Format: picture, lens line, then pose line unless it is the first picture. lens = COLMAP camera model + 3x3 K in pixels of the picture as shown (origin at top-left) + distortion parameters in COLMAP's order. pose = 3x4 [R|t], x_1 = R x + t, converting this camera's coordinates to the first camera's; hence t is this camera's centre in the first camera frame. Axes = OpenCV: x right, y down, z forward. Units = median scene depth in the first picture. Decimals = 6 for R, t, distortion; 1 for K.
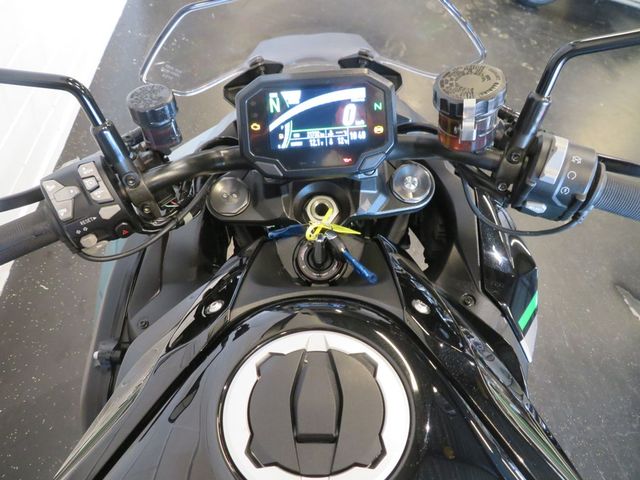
lens RADIAL K [[455.6, 0, 320.0], [0, 455.6, 240.0], [0, 0, 1]] dist [-0.002180, -0.000041]
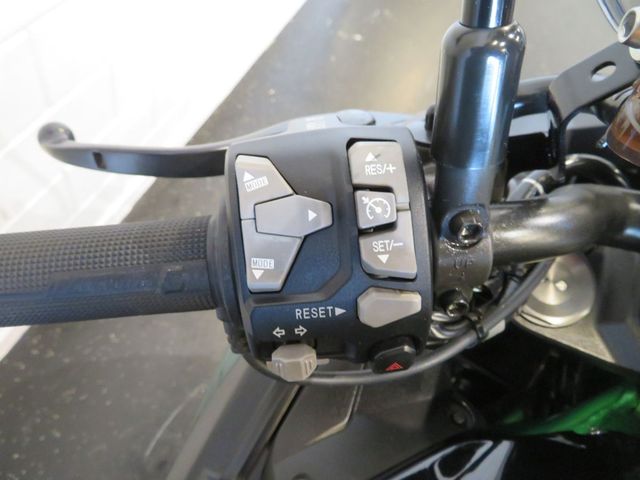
lens RADIAL K [[455.6, 0, 320.0], [0, 455.6, 240.0], [0, 0, 1]] dist [-0.002180, -0.000041]
pose [[0.920877, 0.332089, -0.204212, -0.385619], [-0.336161, 0.941677, 0.015465, -0.079881], [0.197438, 0.054407, 0.978805, 0.573208]]
